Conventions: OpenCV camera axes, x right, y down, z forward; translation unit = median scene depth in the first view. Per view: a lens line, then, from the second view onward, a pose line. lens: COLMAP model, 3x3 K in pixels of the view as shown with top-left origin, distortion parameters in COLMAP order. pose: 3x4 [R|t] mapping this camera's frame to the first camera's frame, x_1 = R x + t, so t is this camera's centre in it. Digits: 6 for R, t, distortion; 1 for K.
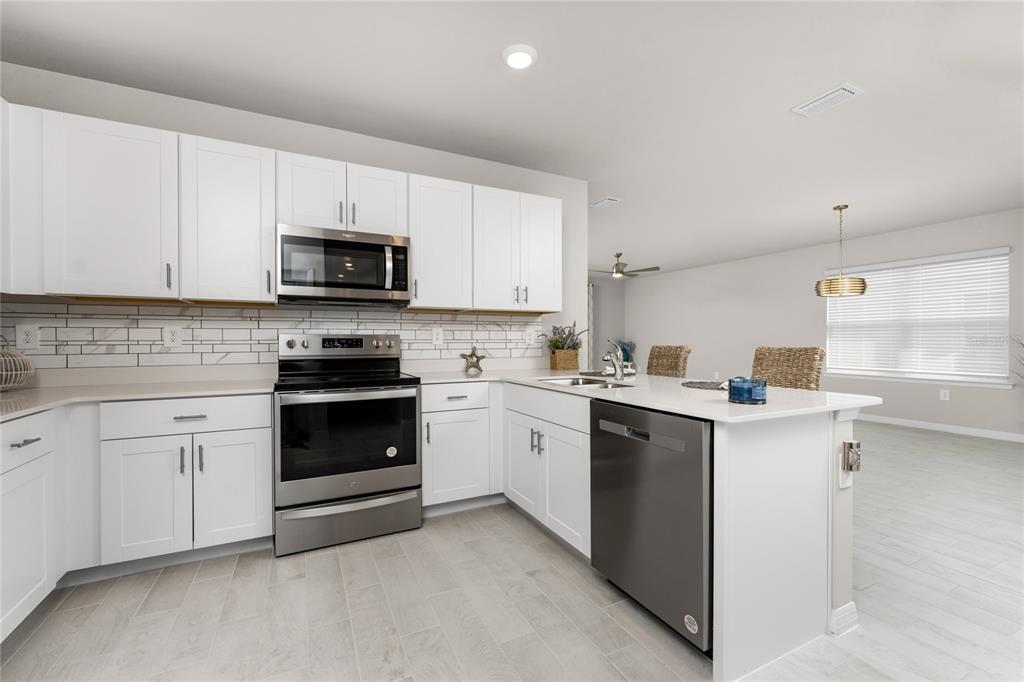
lens RADIAL K [[418.7, 0, 507.0], [0, 418.7, 343.5], [0, 0, 1]] dist [0.002980, 0.000389]
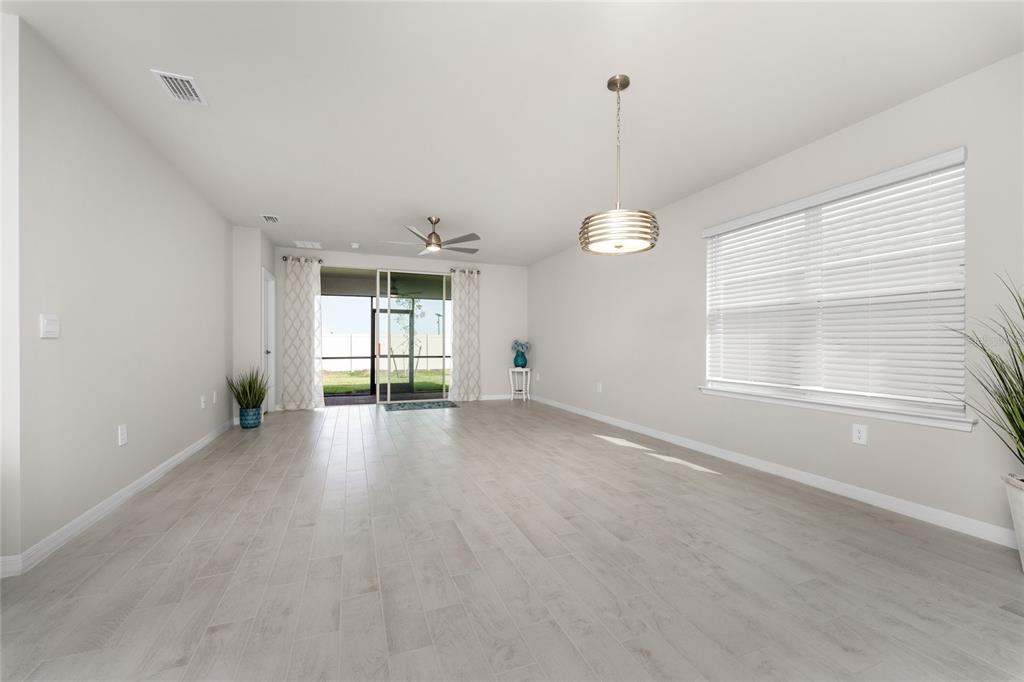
lens RADIAL K [[407.3, 0, 507.5], [0, 407.3, 343.6], [0, 0, 1]] dist [0.001056, 0.000014]
pose [[0.996577, 0.001516, -0.082656, 0.927356], [-0.002095, 0.999974, -0.006913, 0.010995], [0.082644, 0.007062, 0.996554, 0.631259]]
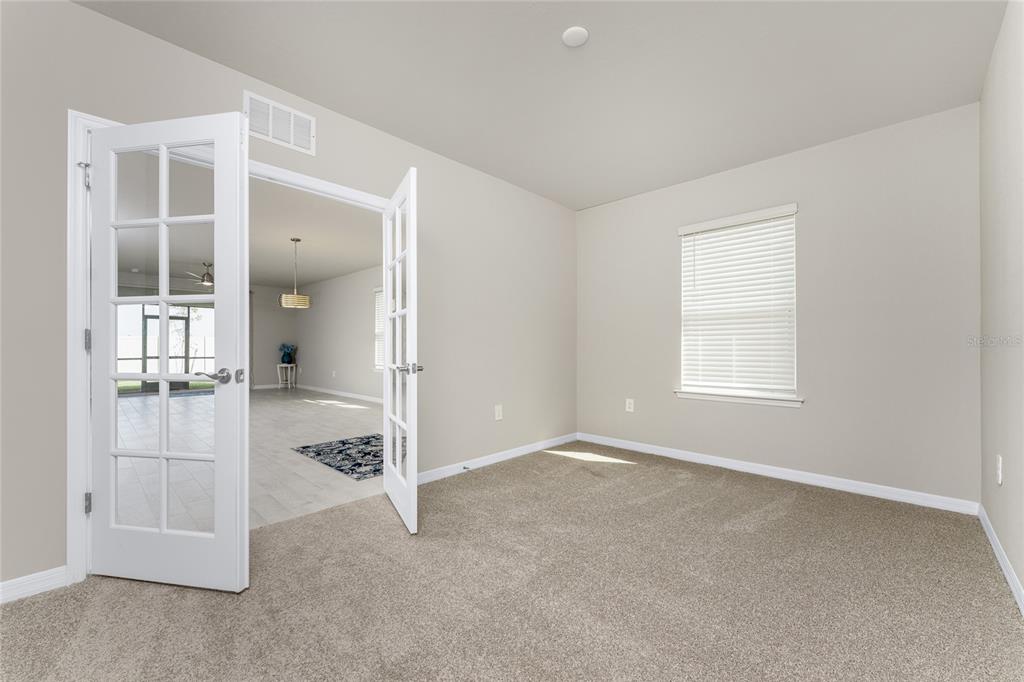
lens RADIAL K [[406.6, 0, 511.6], [0, 406.6, 346.2], [0, 0, 1]] dist [-0.013091, -0.000061]
pose [[0.932535, 0.001400, 0.361077, 1.286542], [0.001330, 0.999972, -0.007312, 0.019387], [-0.361077, 0.007299, 0.932507, -0.555810]]
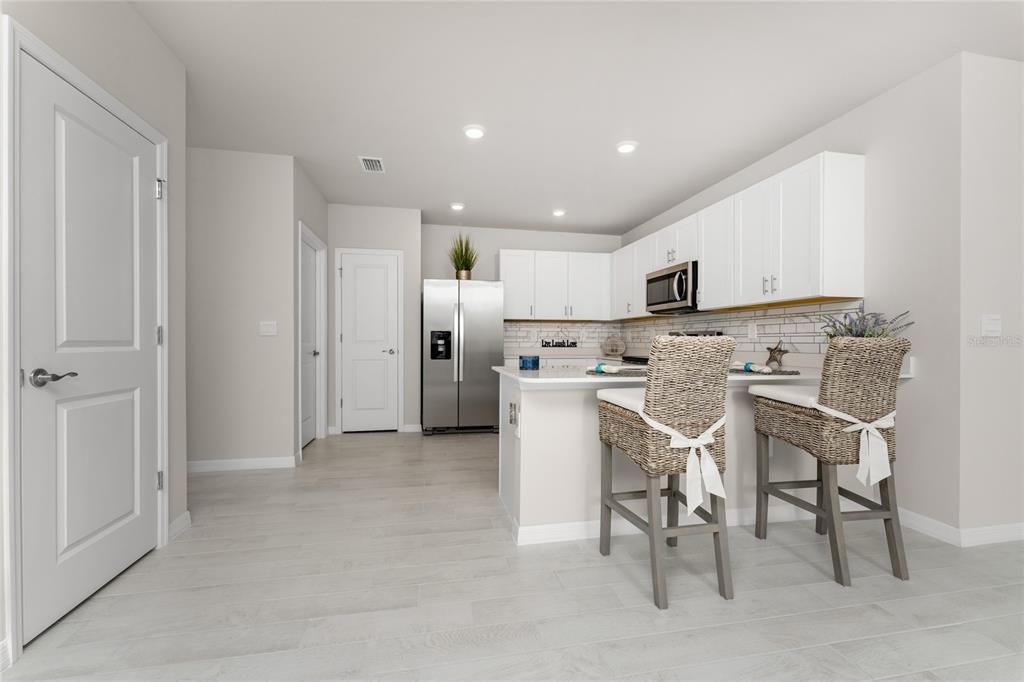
lens RADIAL K [[407.3, 0, 507.5], [0, 407.3, 343.6], [0, 0, 1]] dist [0.001056, 0.000014]
pose [[-0.266851, 0.006719, -0.963714, 1.005691], [-0.008992, 0.999915, 0.009461, 0.011608], [0.963696, 0.011190, -0.266768, 0.628045]]
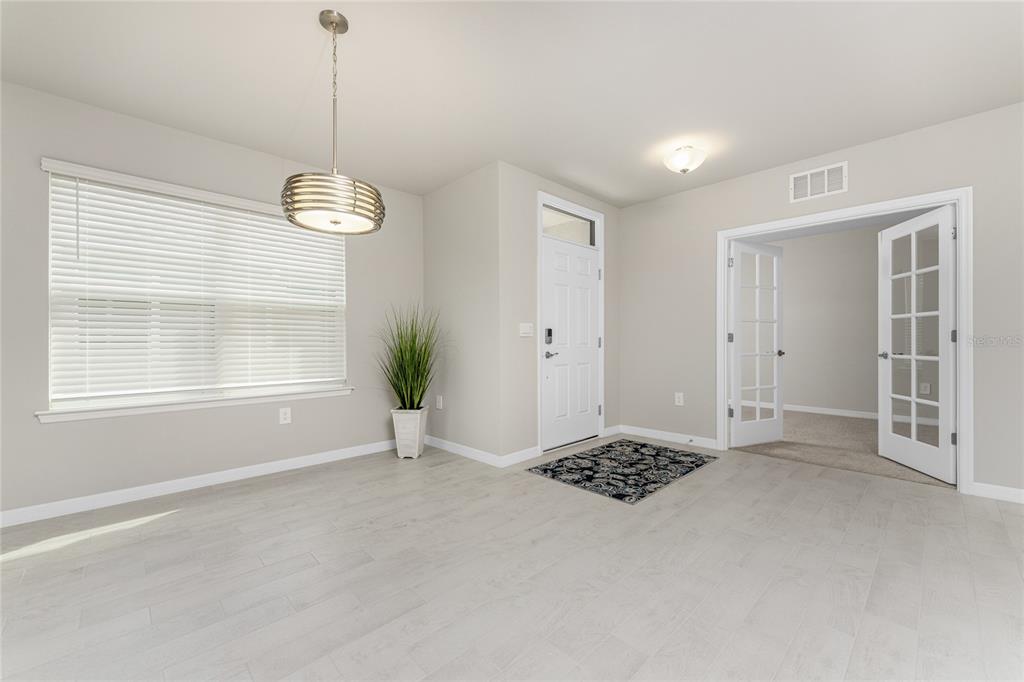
lens RADIAL K [[414.7, 0, 518.9], [0, 414.7, 341.4], [0, 0, 1]] dist [0.001767, 0.000139]
pose [[-0.320176, 0.001638, 0.947357, 0.431308], [0.009695, 0.999952, 0.001548, 0.008262], [-0.947308, 0.009680, -0.320176, 1.277521]]
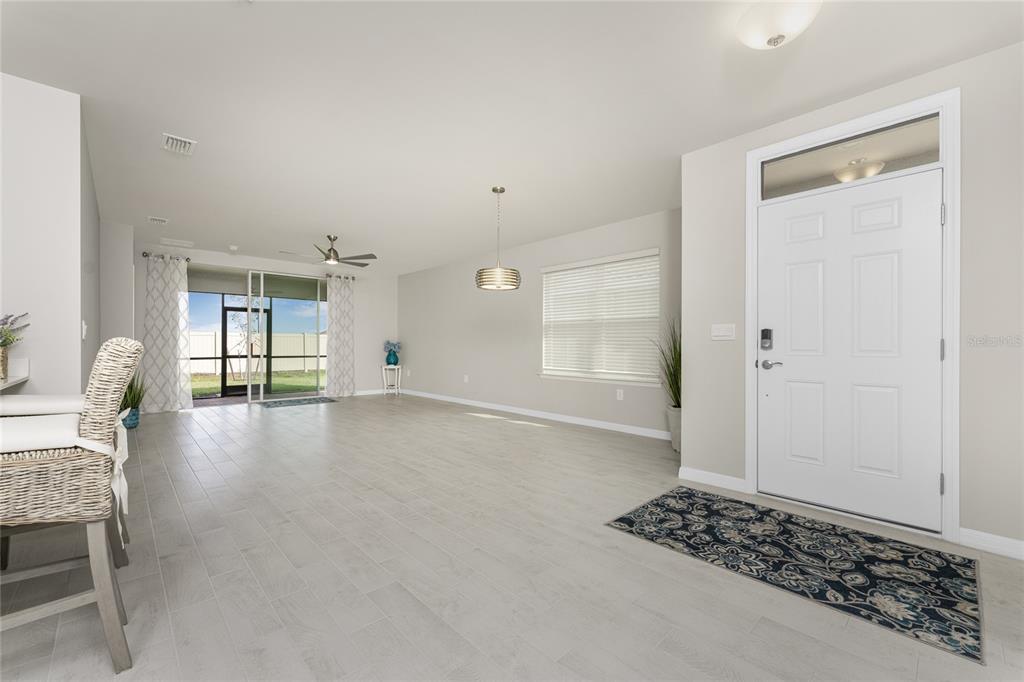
lens RADIAL K [[418.7, 0, 507.0], [0, 418.7, 343.5], [0, 0, 1]] dist [0.002980, 0.000389]
pose [[0.955956, 0.003608, 0.293487, 0.730400], [-0.001403, 0.999969, -0.007723, 0.012423], [-0.293506, 0.006971, 0.955932, 0.182738]]
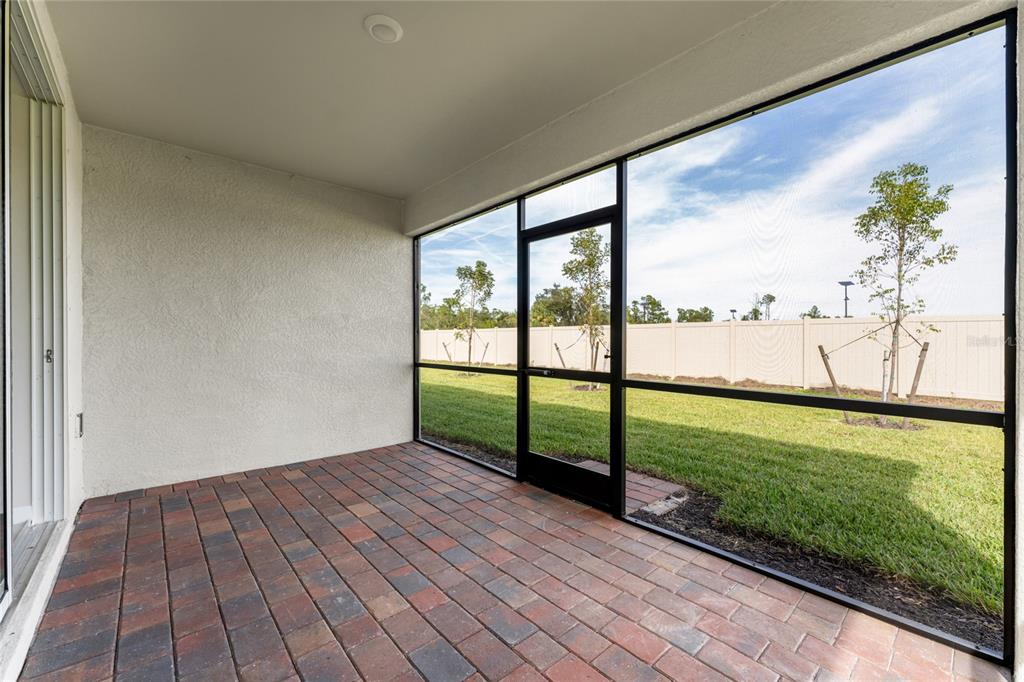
lens RADIAL K [[418.7, 0, 507.0], [0, 418.7, 343.5], [0, 0, 1]] dist [0.002980, 0.000389]
pose [[0.258183, 0.008802, -0.966056, 0.714495], [-0.009680, 0.999932, 0.006523, 0.010965], [0.966048, 0.007667, 0.258250, 3.089971]]
